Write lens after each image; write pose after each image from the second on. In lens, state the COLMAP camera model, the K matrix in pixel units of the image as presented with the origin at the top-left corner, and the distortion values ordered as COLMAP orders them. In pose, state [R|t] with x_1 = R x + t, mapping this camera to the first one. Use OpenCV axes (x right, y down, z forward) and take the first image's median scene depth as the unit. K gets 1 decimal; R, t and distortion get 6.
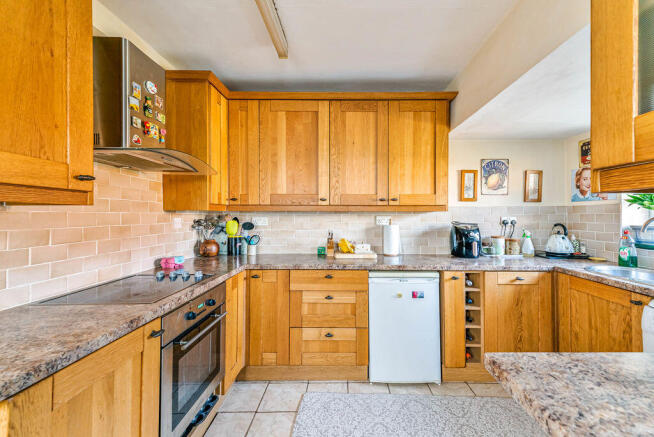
lens RADIAL K [[260.2, 0, 328.2], [0, 260.2, 215.5], [0, 0, 1]] dist [0.003690, 0.000010]
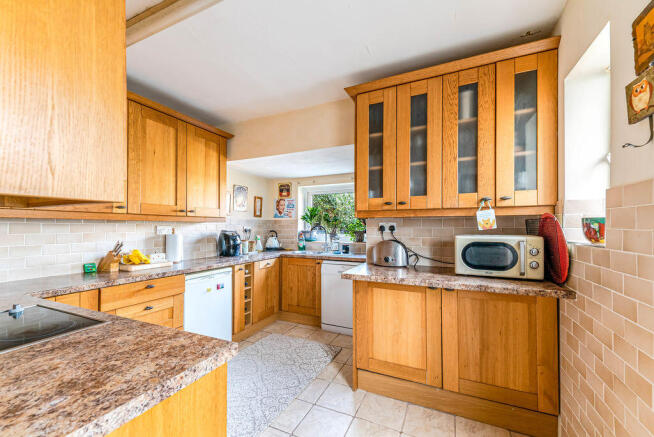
lens RADIAL K [[266.4, 0, 327.2], [0, 266.4, 226.1], [0, 0, 1]] dist [-0.000096, -0.000080]
pose [[0.407624, 0.002240, 0.913147, -0.569687], [-0.003967, 0.999992, -0.000683, 0.002431], [-0.913141, -0.003344, 0.407629, -0.024457]]
